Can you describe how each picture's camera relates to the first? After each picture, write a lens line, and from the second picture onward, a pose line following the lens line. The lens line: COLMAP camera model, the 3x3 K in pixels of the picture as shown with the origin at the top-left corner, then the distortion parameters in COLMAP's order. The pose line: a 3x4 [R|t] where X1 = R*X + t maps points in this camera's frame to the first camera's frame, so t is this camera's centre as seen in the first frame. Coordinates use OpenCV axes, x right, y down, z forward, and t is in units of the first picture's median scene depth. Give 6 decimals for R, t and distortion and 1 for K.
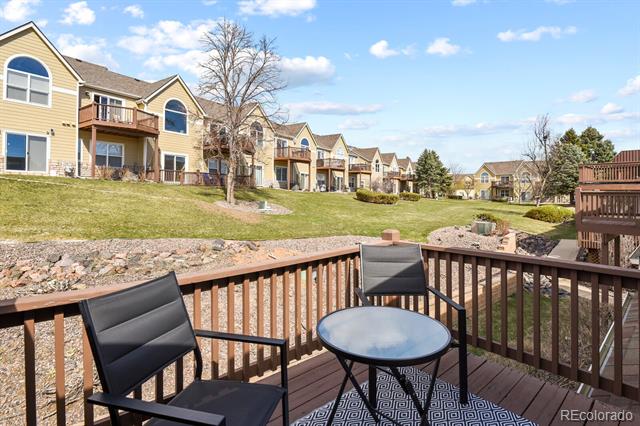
lens RADIAL K [[329.7, 0, 316.0], [0, 329.7, 187.4], [0, 0, 1]] dist [-0.004850, -0.000961]
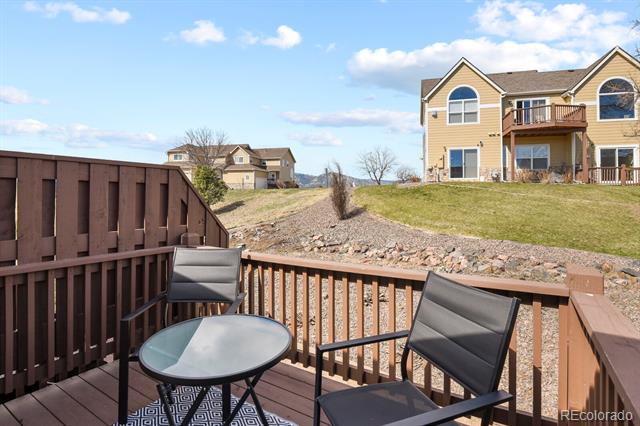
lens RADIAL K [[324.0, 0, 318.2], [0, 324.0, 191.5], [0, 0, 1]] dist [-0.022568, -0.000350]
pose [[0.299141, -0.015794, -0.954078, 0.108967], [0.018802, 0.999766, -0.010655, 0.002769], [0.954023, -0.014752, 0.299369, 0.096103]]
